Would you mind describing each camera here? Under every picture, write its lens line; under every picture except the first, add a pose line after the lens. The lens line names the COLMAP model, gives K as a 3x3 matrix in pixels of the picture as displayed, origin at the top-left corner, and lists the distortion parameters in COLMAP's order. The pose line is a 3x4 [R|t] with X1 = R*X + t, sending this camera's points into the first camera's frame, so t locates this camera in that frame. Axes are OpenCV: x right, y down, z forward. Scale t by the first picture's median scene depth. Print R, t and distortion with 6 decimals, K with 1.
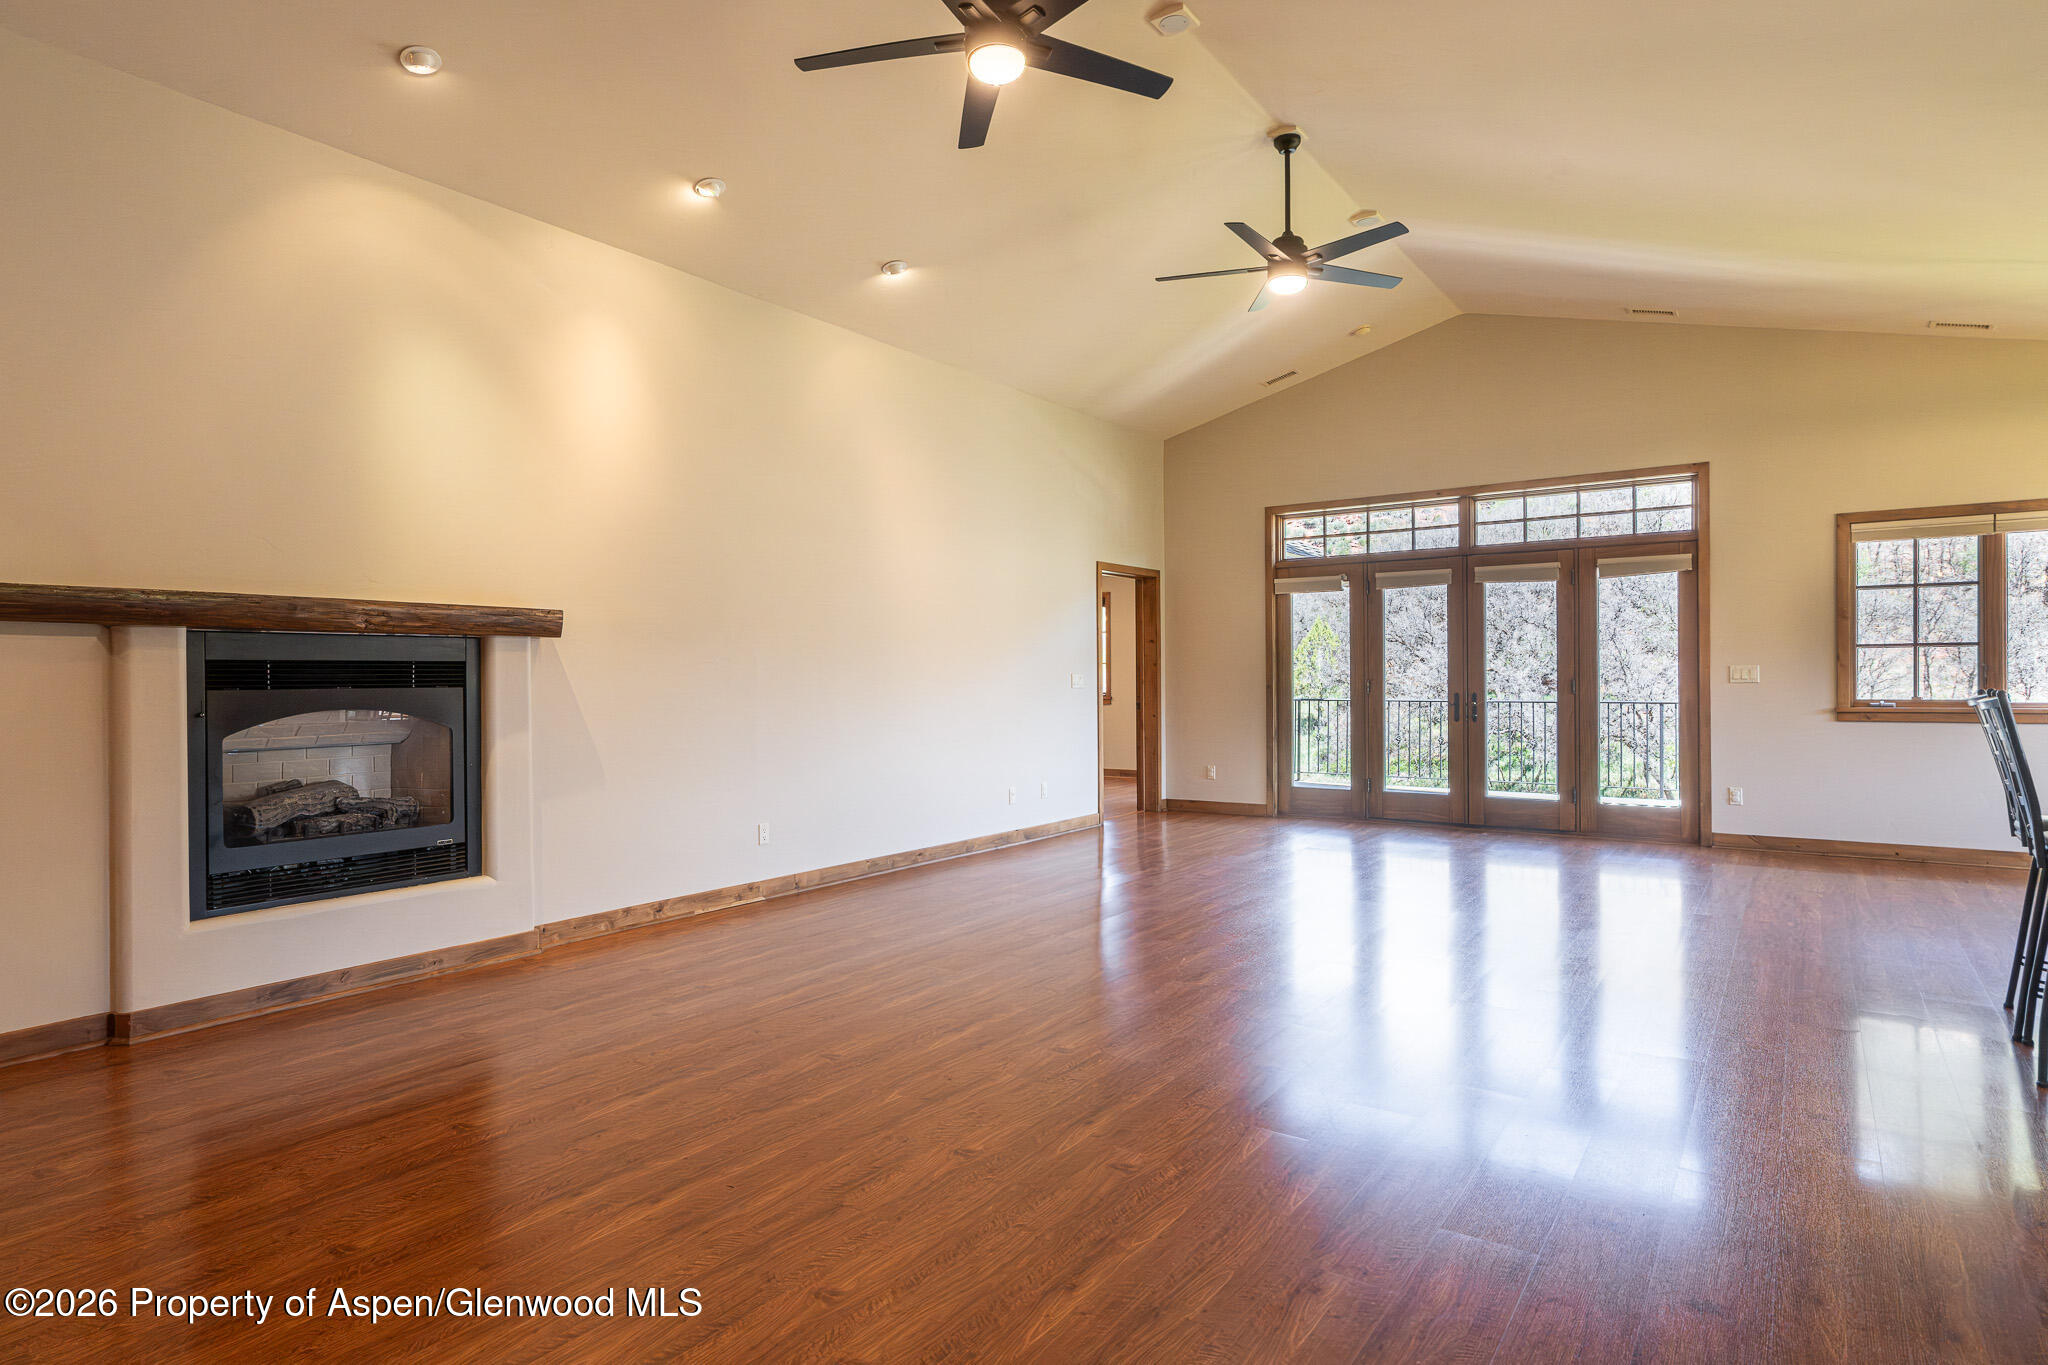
lens RADIAL K [[1064.7, 0, 1052.7], [0, 1064.7, 667.2], [0, 0, 1]] dist [-0.000006, 0.002925]
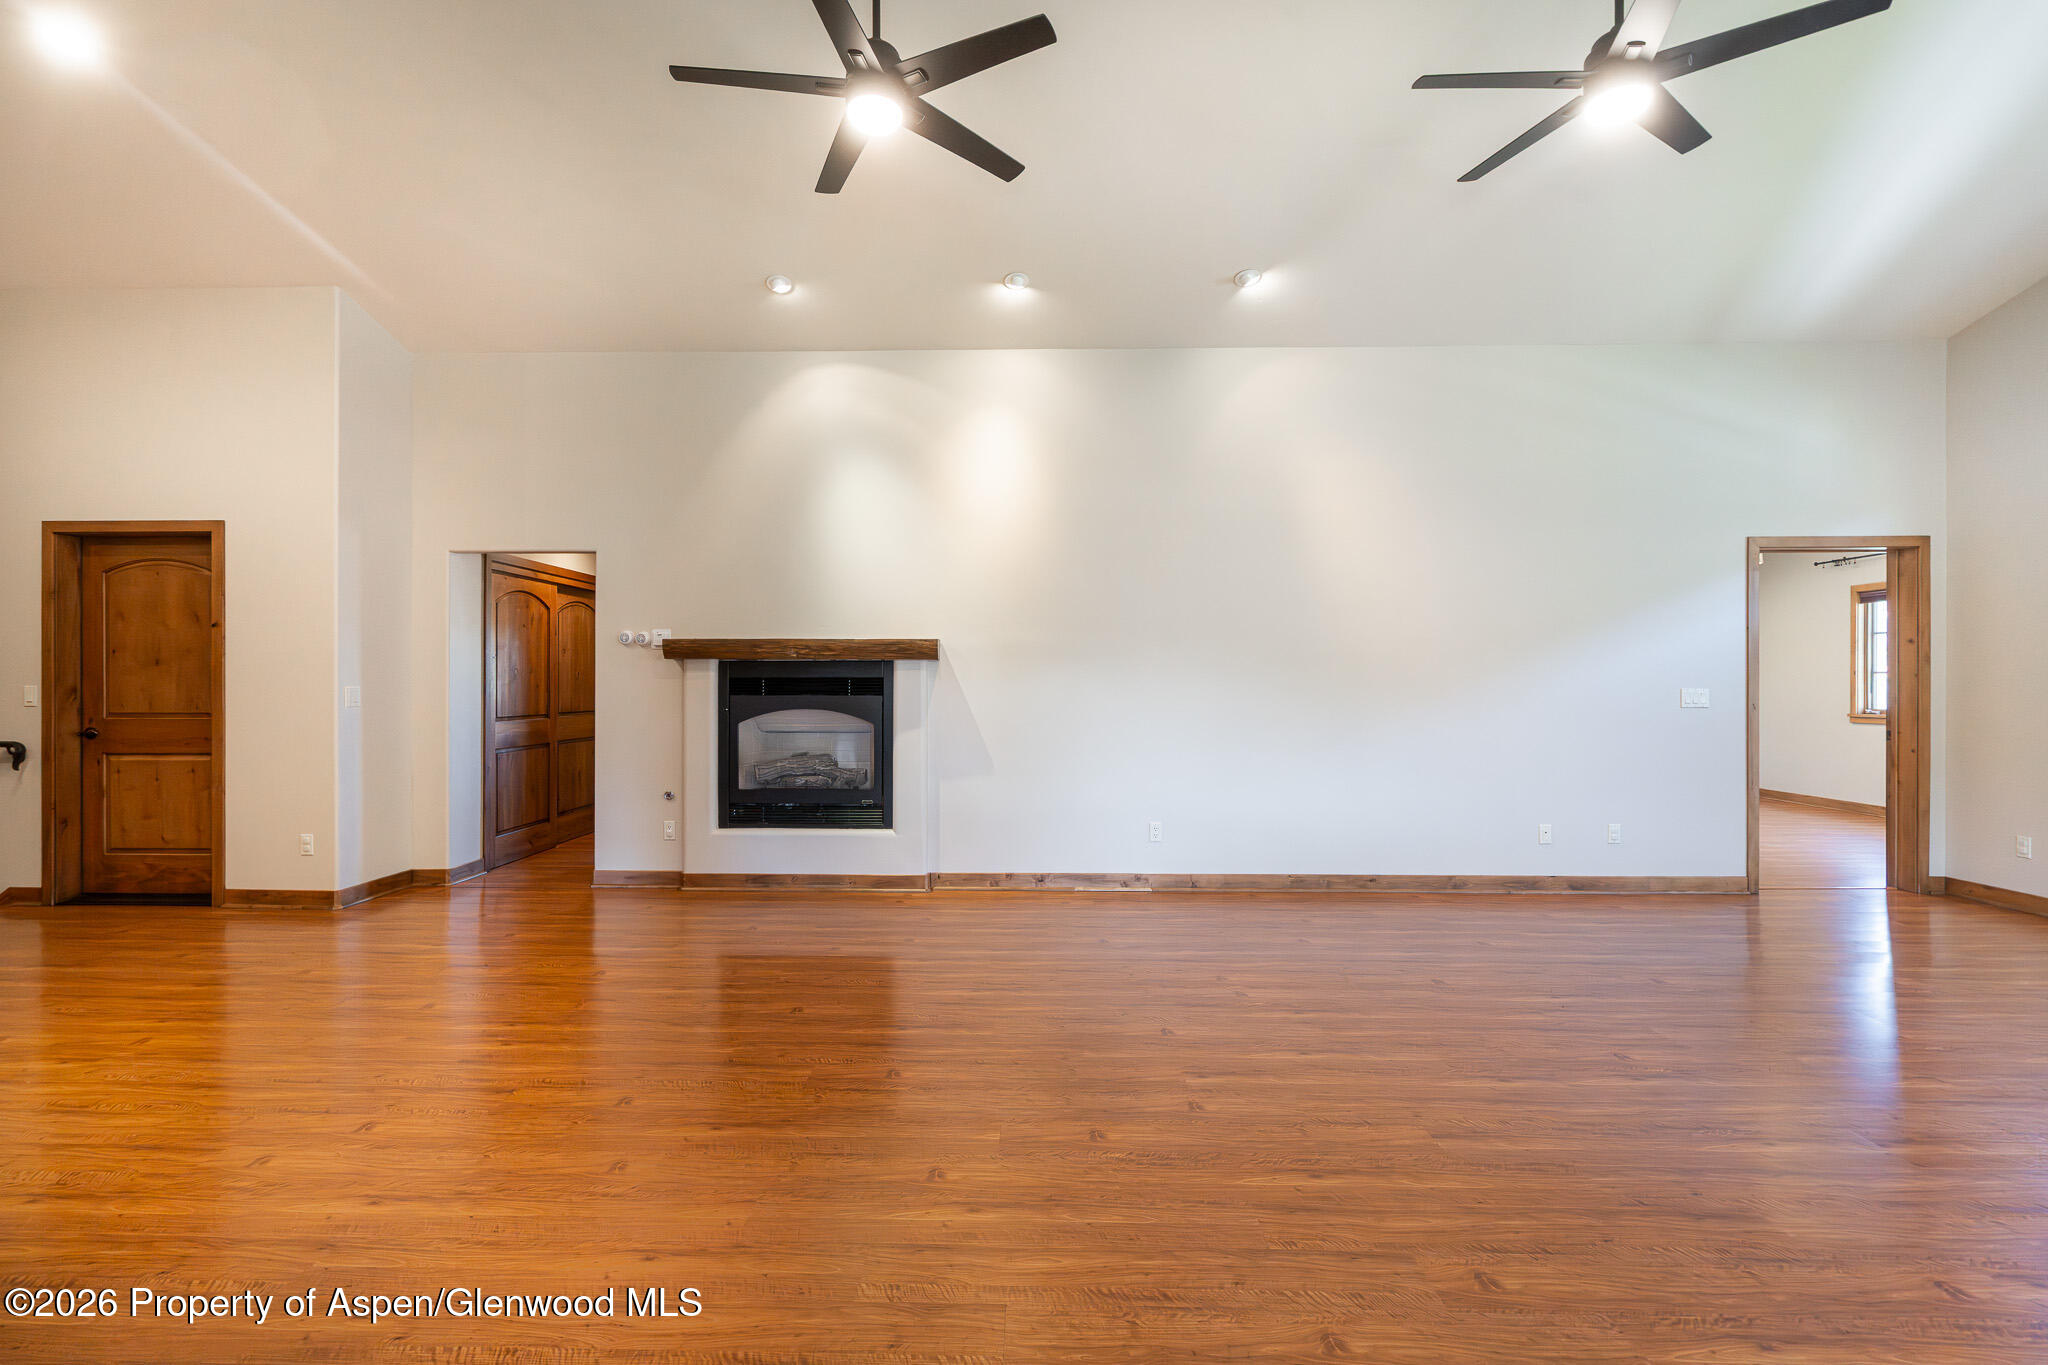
lens RADIAL K [[931.2, 0, 1036.6], [0, 931.2, 674.3], [0, 0, 1]] dist [-0.005698, 0.001192]
pose [[0.567208, -0.000621, -0.823575, 0.459652], [0.002457, 0.999997, 0.000938, -0.008514], [0.823571, -0.002556, 0.567207, 0.354272]]
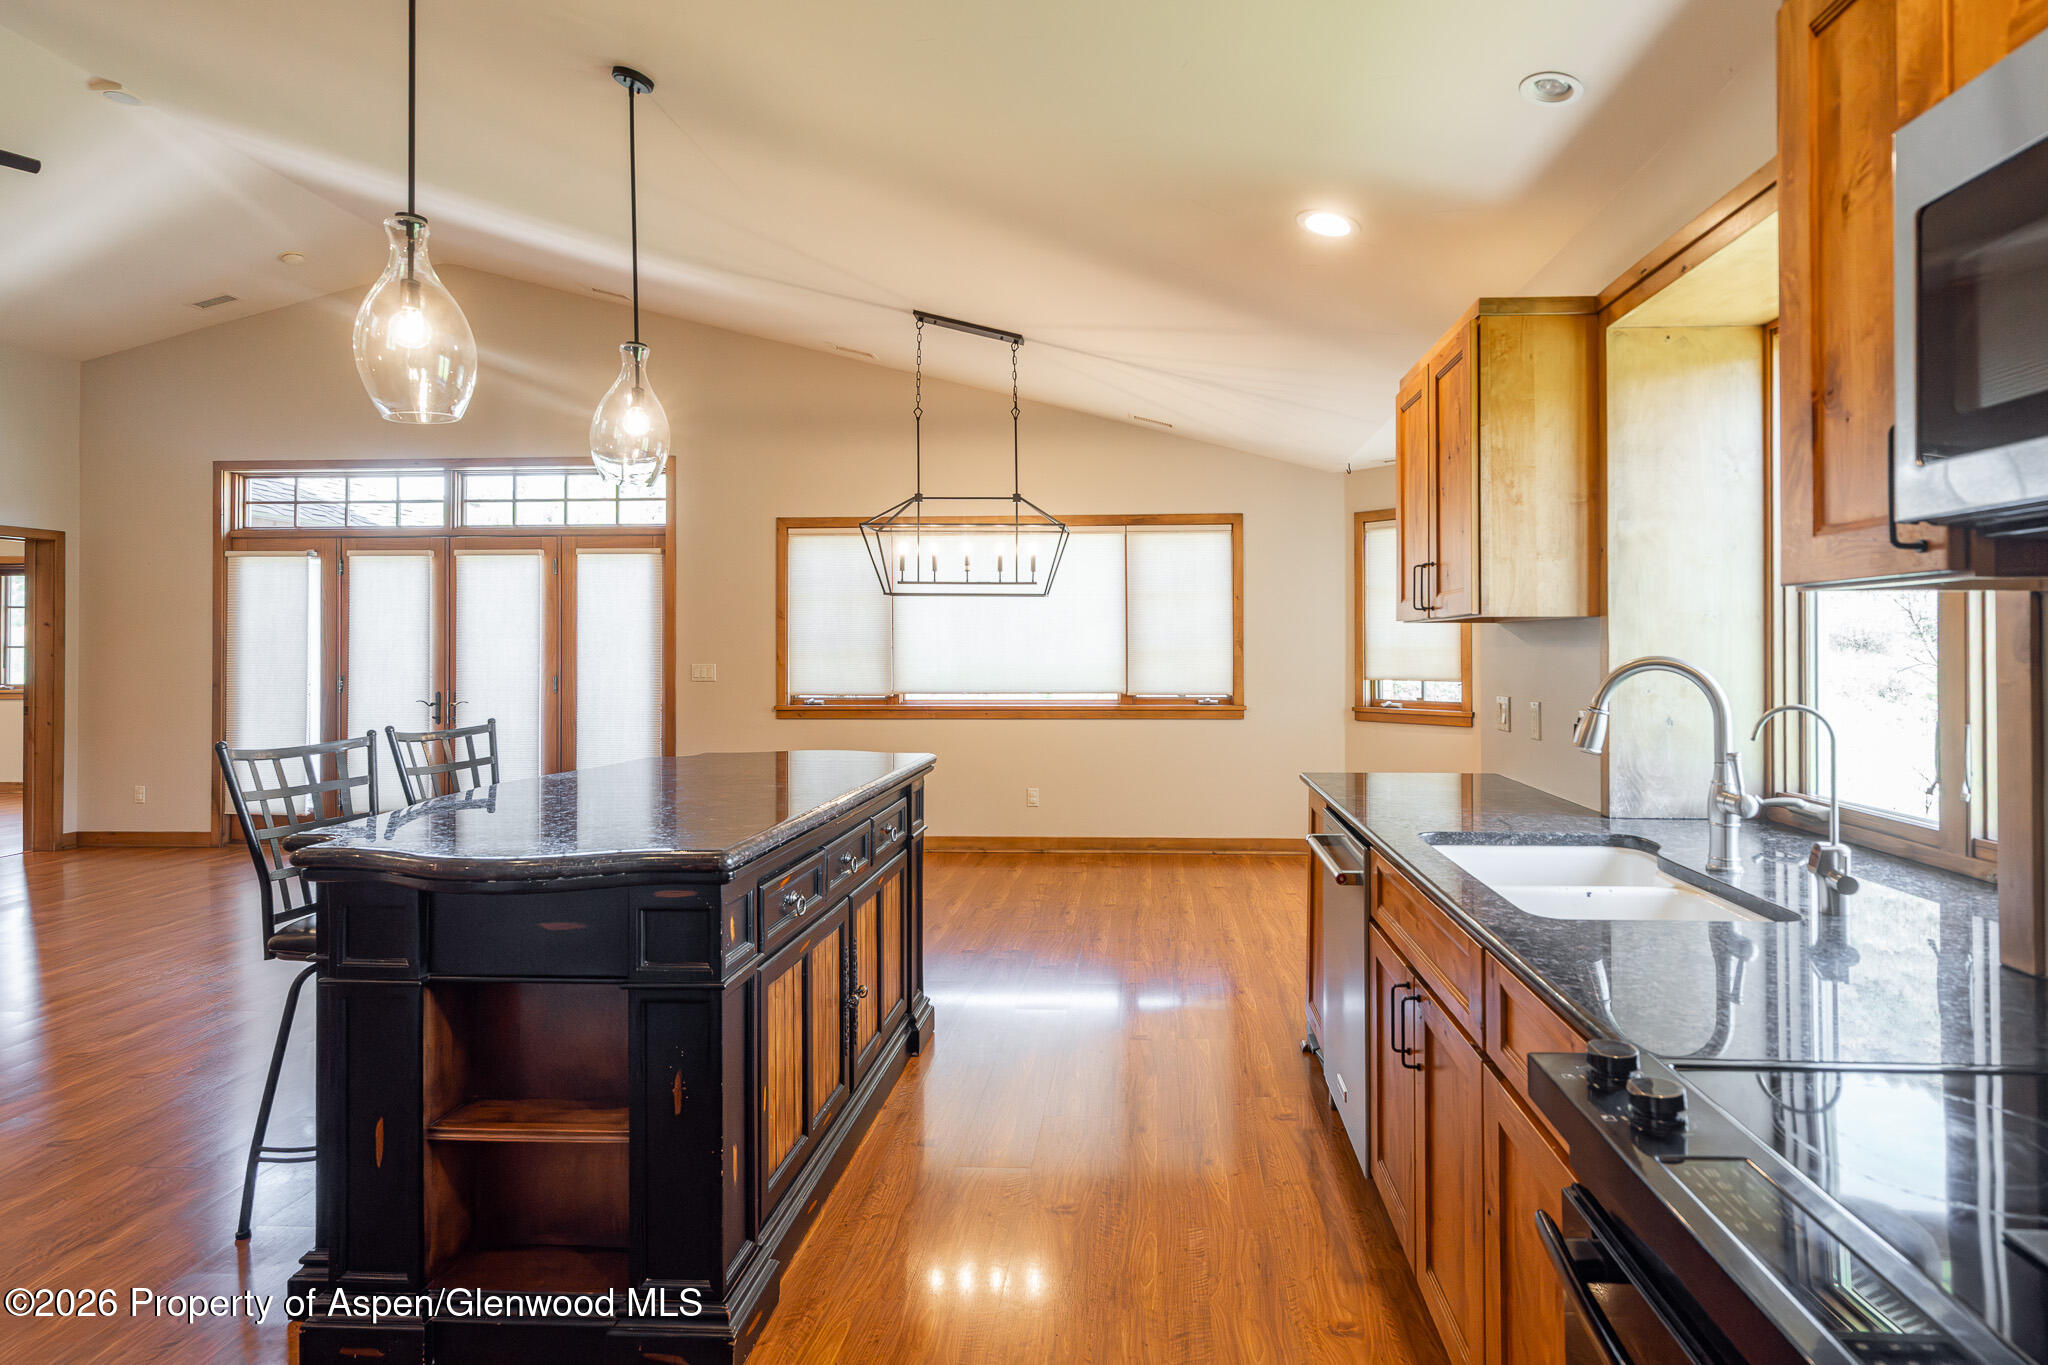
lens RADIAL K [[1064.7, 0, 1068.8], [0, 1064.7, 643.6], [0, 0, 1]] dist [-0.000006, 0.002925]
pose [[0.852779, 0.003479, 0.522261, 0.548861], [-0.008635, 0.999935, 0.007439, -0.039764], [-0.522201, -0.010854, 0.852753, -0.039941]]
